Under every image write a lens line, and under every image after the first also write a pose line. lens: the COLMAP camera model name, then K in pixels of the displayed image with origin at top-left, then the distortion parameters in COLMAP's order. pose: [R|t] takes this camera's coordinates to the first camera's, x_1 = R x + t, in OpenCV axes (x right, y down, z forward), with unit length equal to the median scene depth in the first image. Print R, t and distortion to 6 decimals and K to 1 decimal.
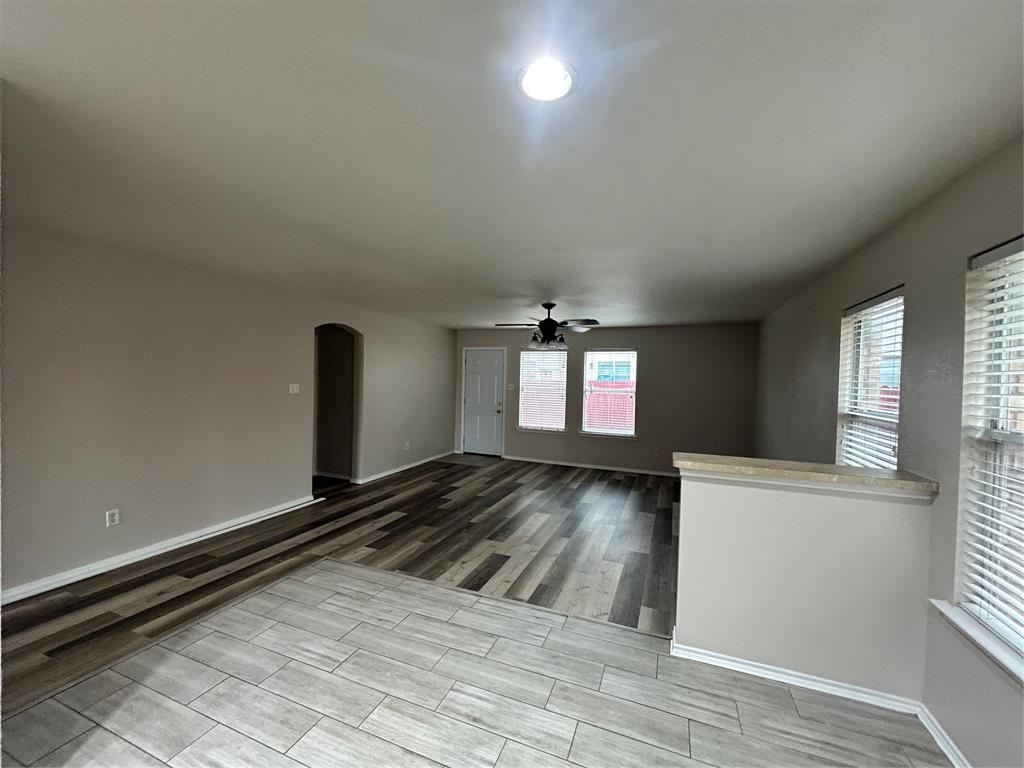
lens RADIAL K [[413.2, 0, 514.2], [0, 413.2, 386.4], [0, 0, 1]] dist [-0.002011, 0.000217]
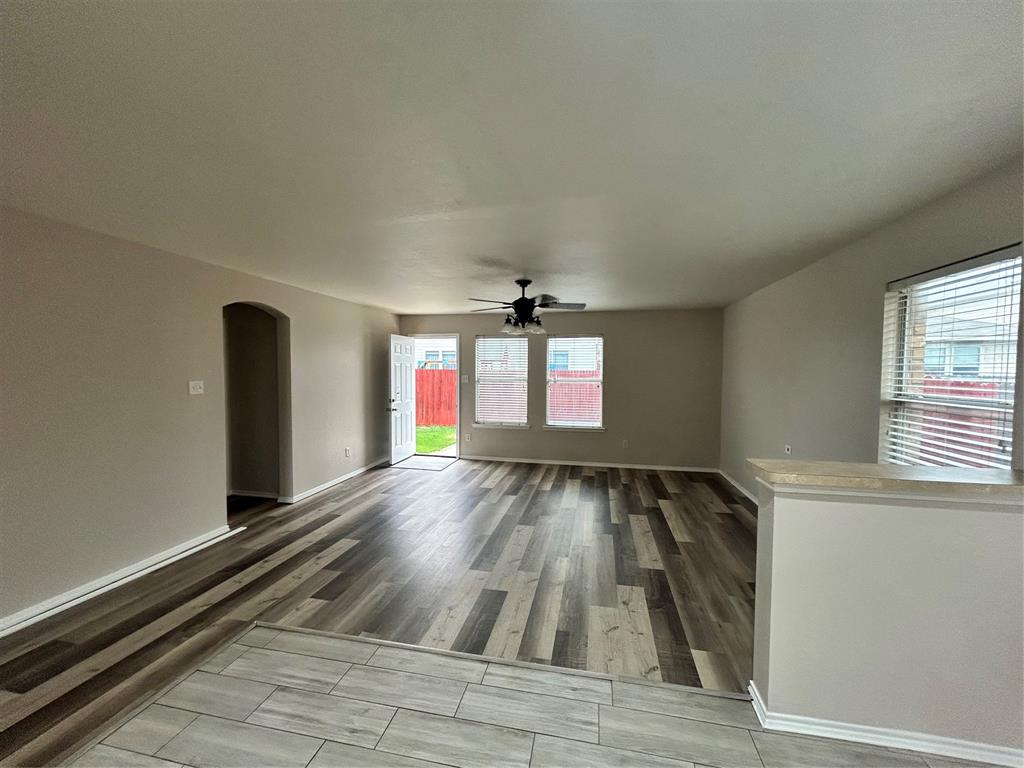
lens RADIAL K [[411.9, 0, 511.7], [0, 411.9, 383.8], [0, 0, 1]] dist [-0.000407, 0.000134]
pose [[0.985842, -0.022825, 0.166119, -0.108437], [0.020148, 0.999639, 0.017780, -0.001516], [-0.166465, -0.014182, 0.985945, 0.197398]]
